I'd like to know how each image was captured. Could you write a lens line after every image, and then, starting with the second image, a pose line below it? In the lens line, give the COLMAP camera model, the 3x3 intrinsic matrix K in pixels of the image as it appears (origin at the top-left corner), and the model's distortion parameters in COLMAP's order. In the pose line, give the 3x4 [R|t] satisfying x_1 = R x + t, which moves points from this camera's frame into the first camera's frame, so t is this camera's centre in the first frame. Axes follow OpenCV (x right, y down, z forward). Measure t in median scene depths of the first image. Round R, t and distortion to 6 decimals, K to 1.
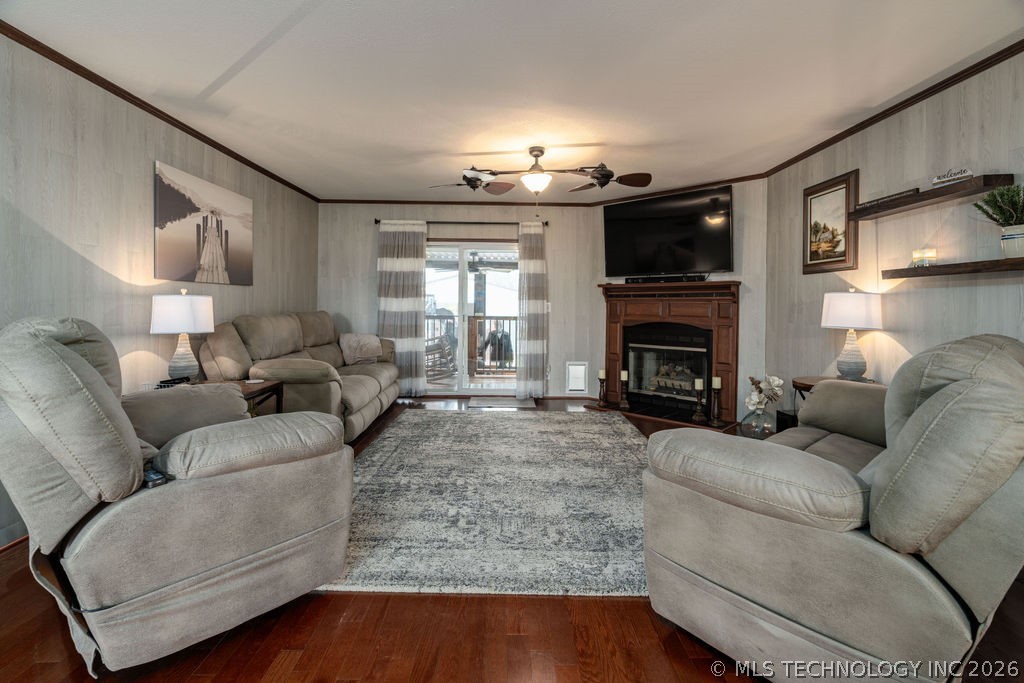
lens RADIAL K [[473.4, 0, 513.7], [0, 473.4, 304.5], [0, 0, 1]] dist [-0.009809, 0.000352]
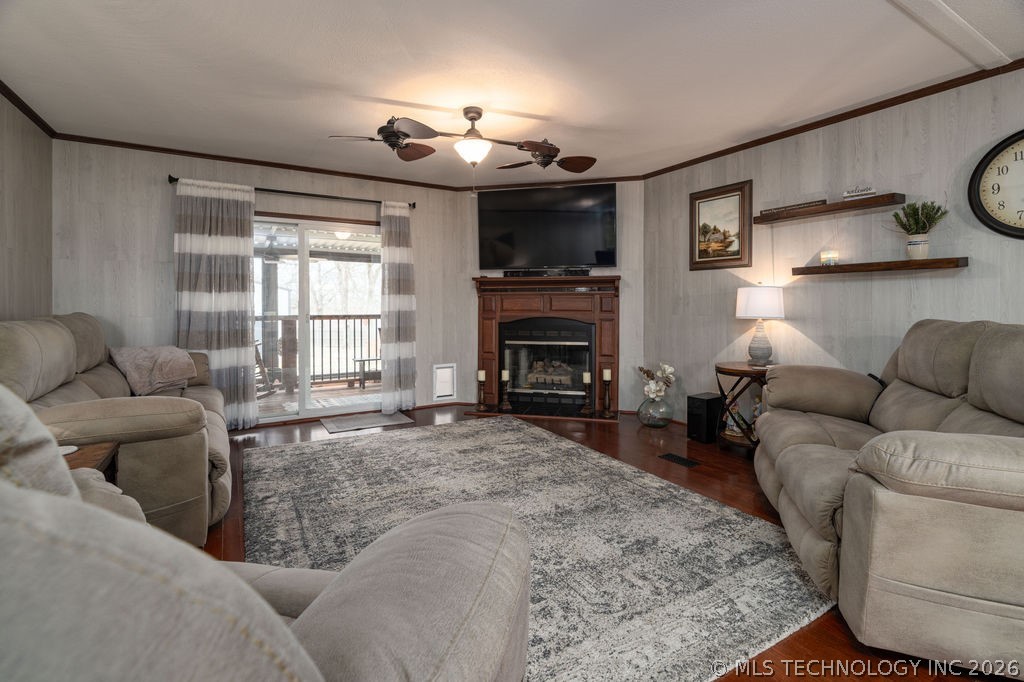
lens RADIAL K [[473.4, 0, 513.7], [0, 473.4, 304.0], [0, 0, 1]] dist [-0.009809, 0.000352]
pose [[0.865092, -0.011369, 0.501485, -0.315171], [0.007877, 0.999928, 0.009081, 0.001195], [-0.501552, -0.003906, 0.865119, 0.258494]]
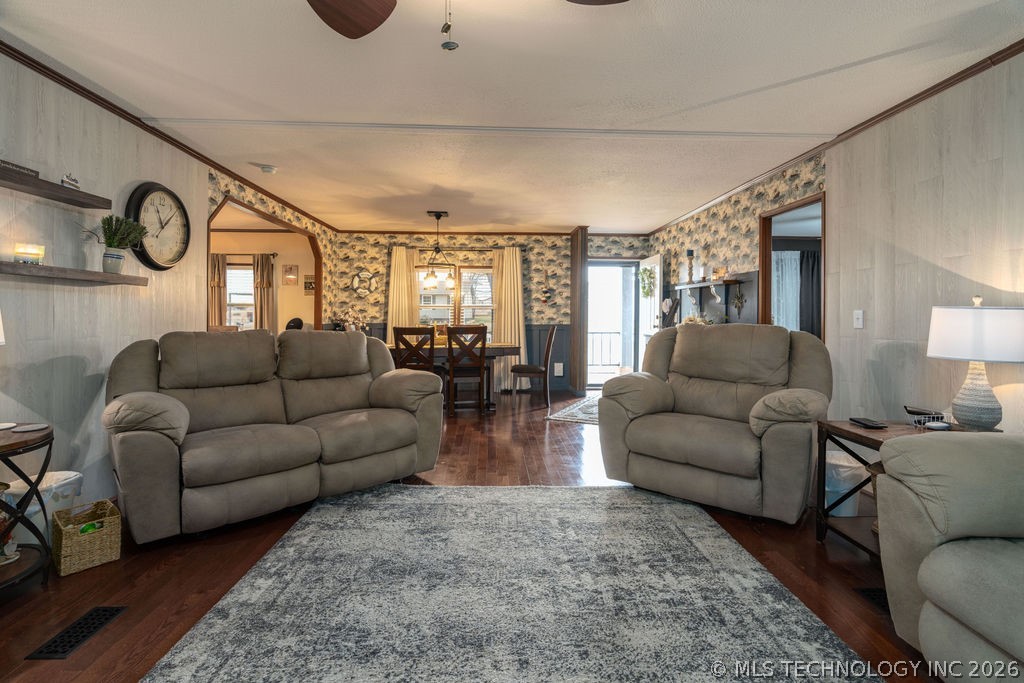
lens RADIAL K [[473.4, 0, 513.7], [0, 473.4, 304.5], [0, 0, 1]] dist [-0.009809, 0.000352]
pose [[-0.999519, -0.012279, -0.028488, 0.012077], [-0.011525, 0.999582, -0.026508, 0.003657], [0.028802, -0.026167, -0.999243, 1.360523]]
